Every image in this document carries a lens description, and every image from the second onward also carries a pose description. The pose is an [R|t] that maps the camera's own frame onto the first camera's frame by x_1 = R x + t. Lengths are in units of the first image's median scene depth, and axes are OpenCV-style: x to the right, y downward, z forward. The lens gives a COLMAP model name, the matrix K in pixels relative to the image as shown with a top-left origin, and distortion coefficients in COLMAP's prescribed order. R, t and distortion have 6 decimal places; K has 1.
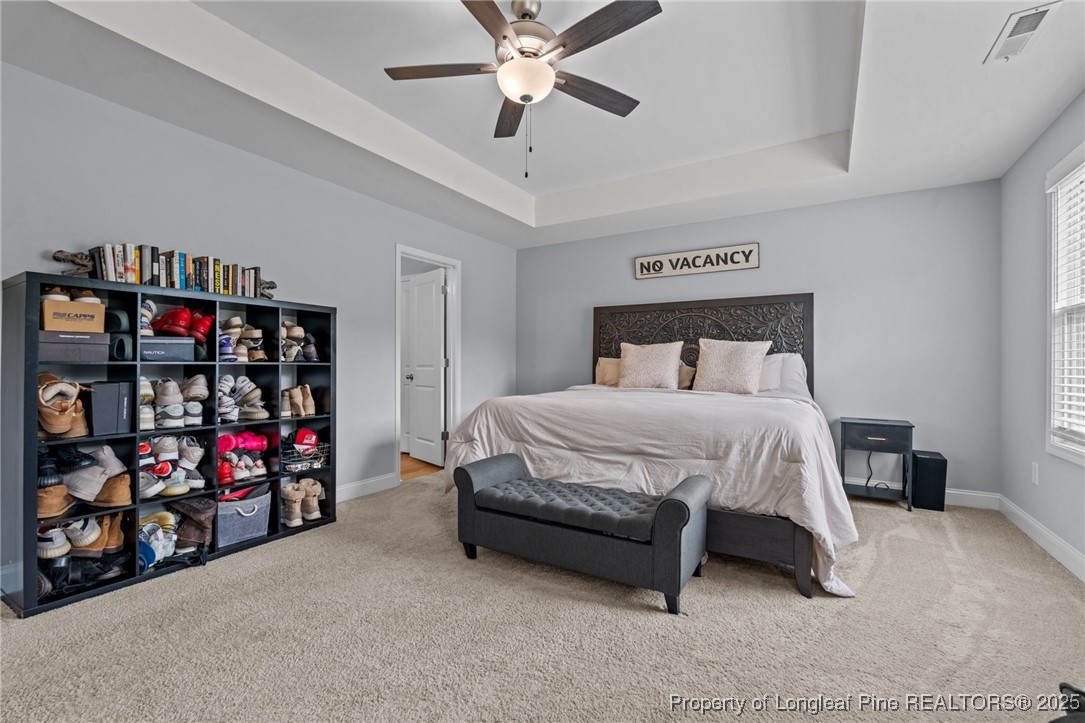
lens RADIAL K [[476.8, 0, 541.1], [0, 476.8, 366.7], [0, 0, 1]] dist [-0.003370, 0.000074]
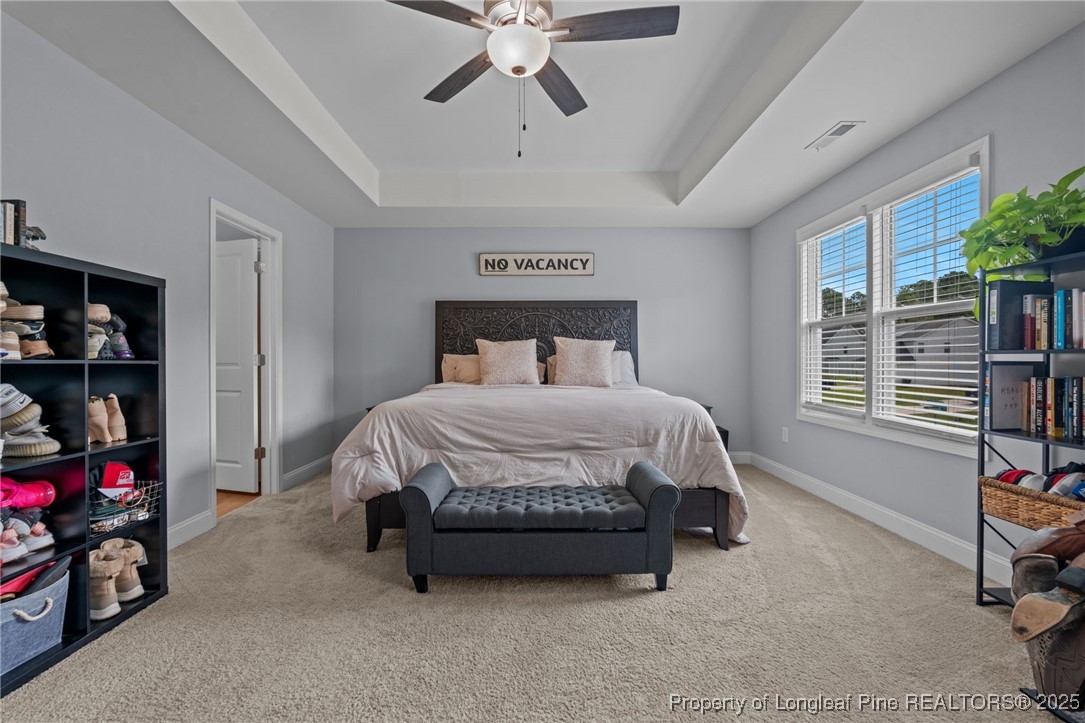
lens RADIAL K [[475.4, 0, 539.5], [0, 475.4, 362.9], [0, 0, 1]] dist [-0.004574, 0.000226]
pose [[0.849157, -0.006158, 0.528105, -0.353305], [0.006418, 0.999979, 0.001341, -0.002496], [-0.528102, 0.002250, 0.849178, 0.152241]]
